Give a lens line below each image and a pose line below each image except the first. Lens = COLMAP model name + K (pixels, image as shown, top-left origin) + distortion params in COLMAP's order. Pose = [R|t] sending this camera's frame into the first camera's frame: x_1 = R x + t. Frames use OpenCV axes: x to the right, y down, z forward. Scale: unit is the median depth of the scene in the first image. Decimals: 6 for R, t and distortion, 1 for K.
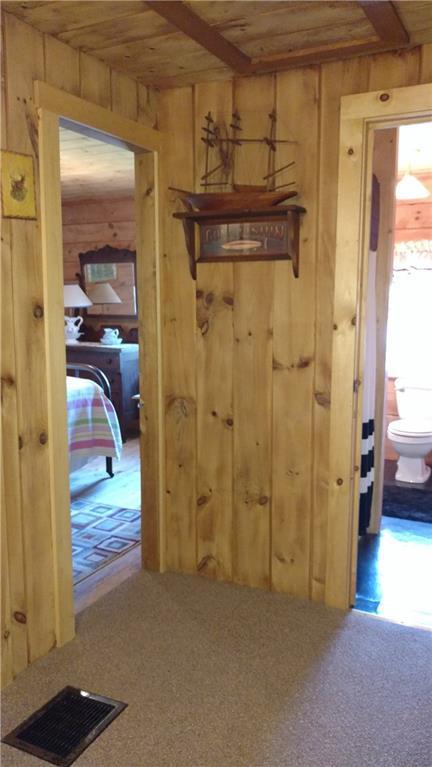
lens RADIAL K [[608.3, 0, 218.3], [0, 608.3, 391.8], [0, 0, 1]] dist [0.023372, -0.027200]
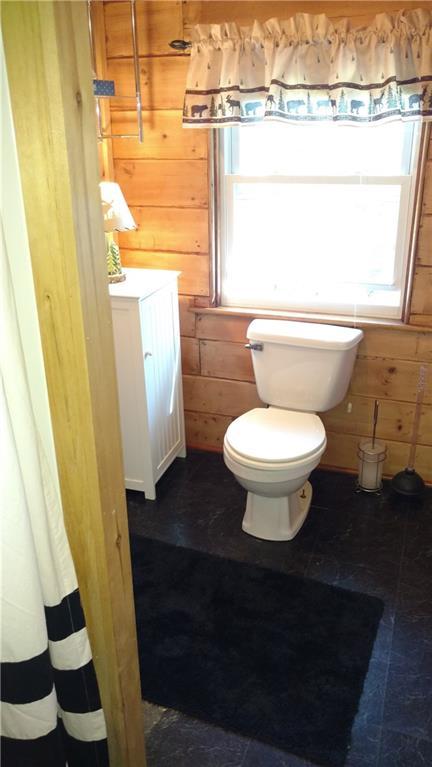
lens RADIAL K [[608.3, 0, 217.0], [0, 608.3, 397.7], [0, 0, 1]] dist [0.023372, -0.027200]
pose [[0.994466, -0.059635, 0.086497, 0.220389], [0.034705, 0.963541, 0.265302, -0.100245], [-0.099164, -0.260832, 0.960278, 0.506092]]
